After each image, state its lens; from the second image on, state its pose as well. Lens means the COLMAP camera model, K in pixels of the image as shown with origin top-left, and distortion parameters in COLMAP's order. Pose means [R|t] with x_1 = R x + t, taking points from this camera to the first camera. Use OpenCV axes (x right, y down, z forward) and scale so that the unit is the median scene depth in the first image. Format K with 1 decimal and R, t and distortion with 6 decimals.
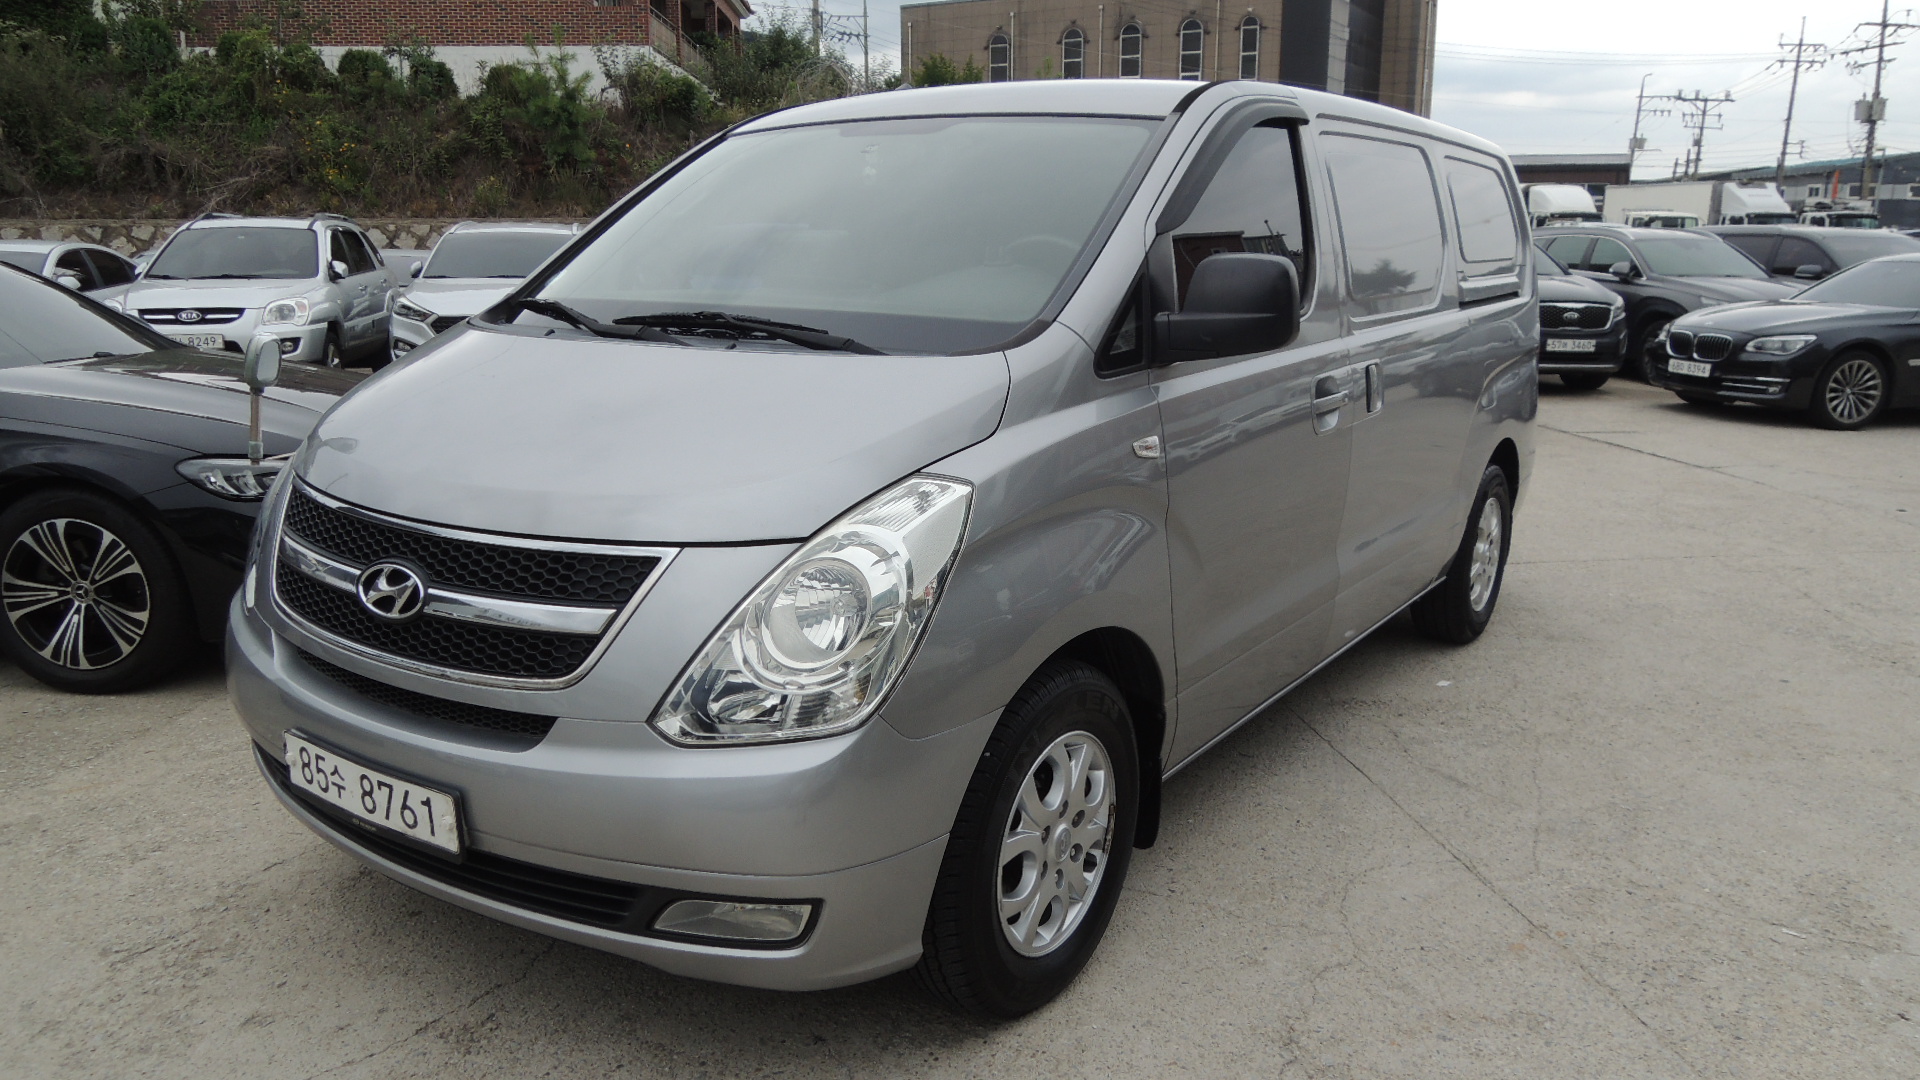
lens RADIAL K [[1445.2, 0, 955.4], [0, 1445.2, 542.1], [0, 0, 1]] dist [-0.004463, -0.018057]
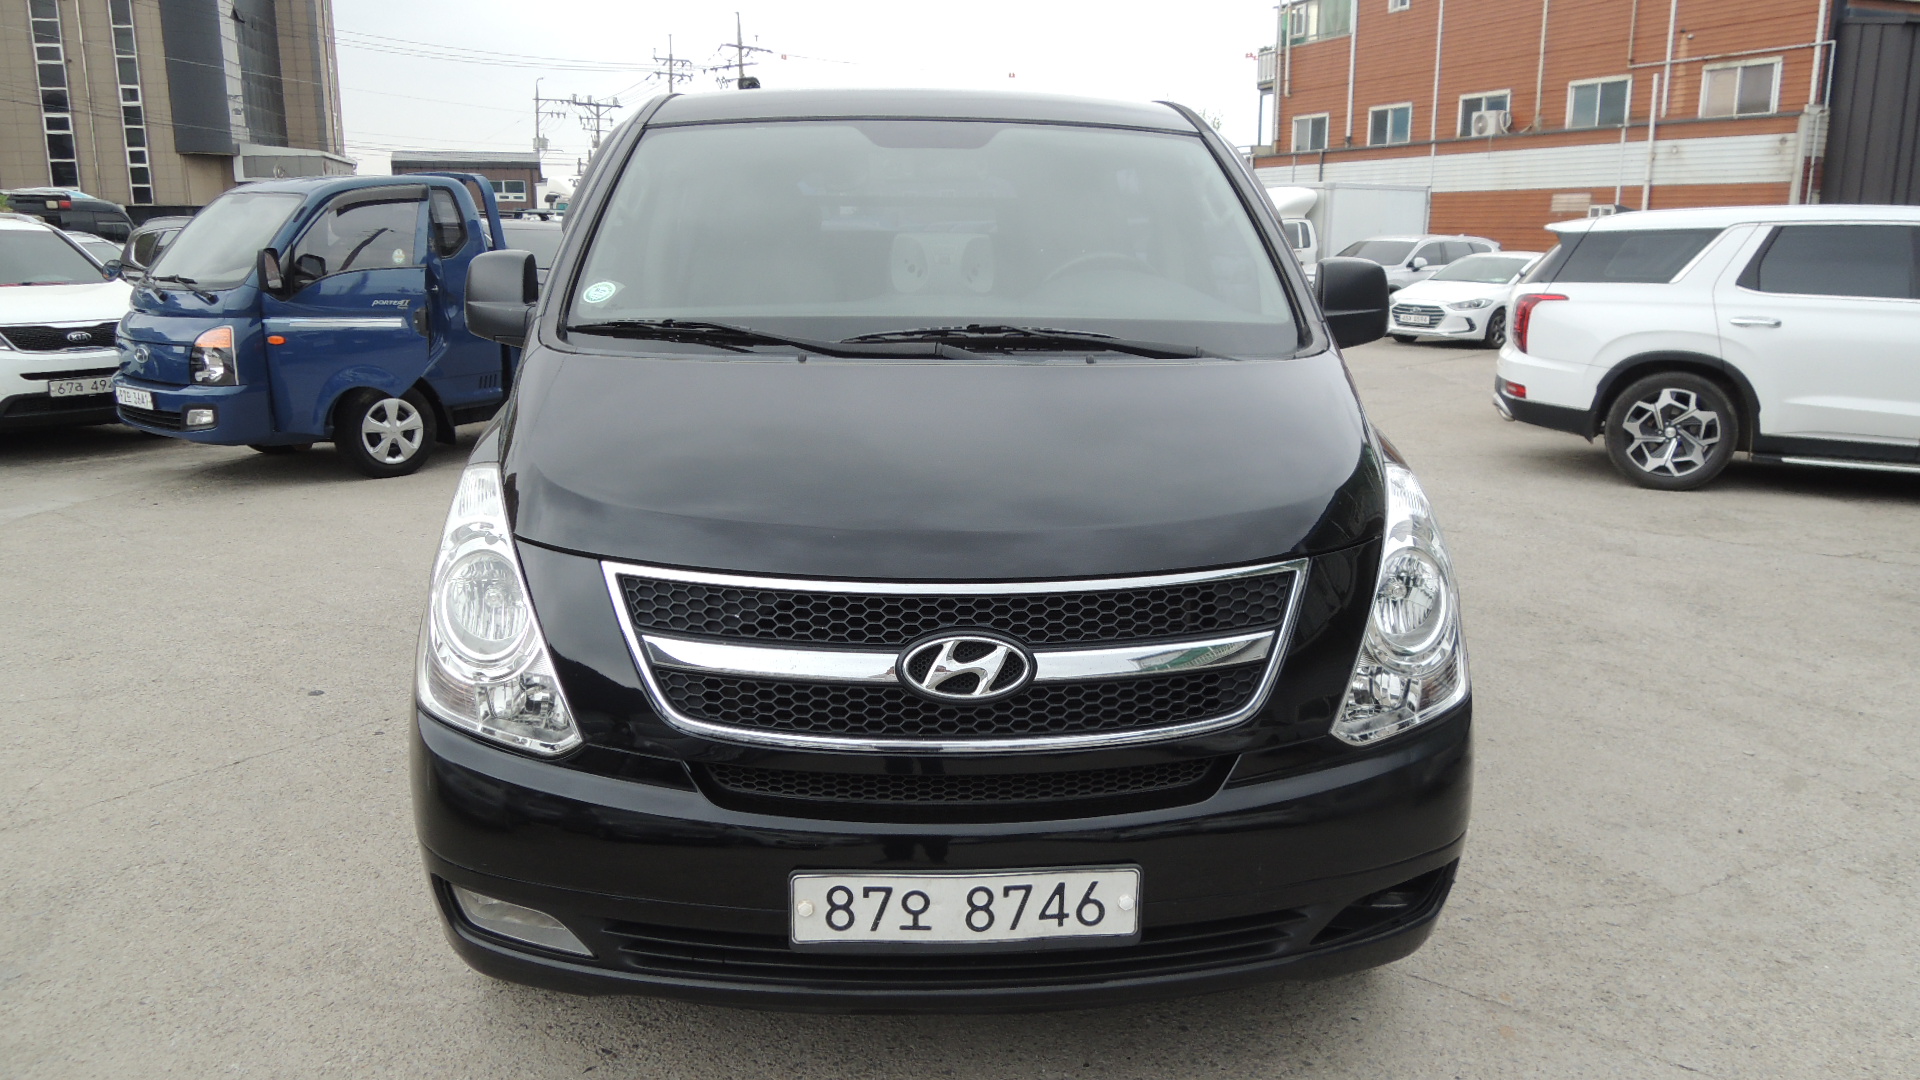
lens RADIAL K [[1445.2, 0, 904.3], [0, 1445.2, 567.6], [0, 0, 1]] dist [-0.004463, -0.018057]
pose [[0.770245, -0.147456, 0.620467, -0.939812], [0.135024, 0.988553, 0.067314, -0.086955], [-0.623291, 0.031930, 0.781338, 0.357002]]
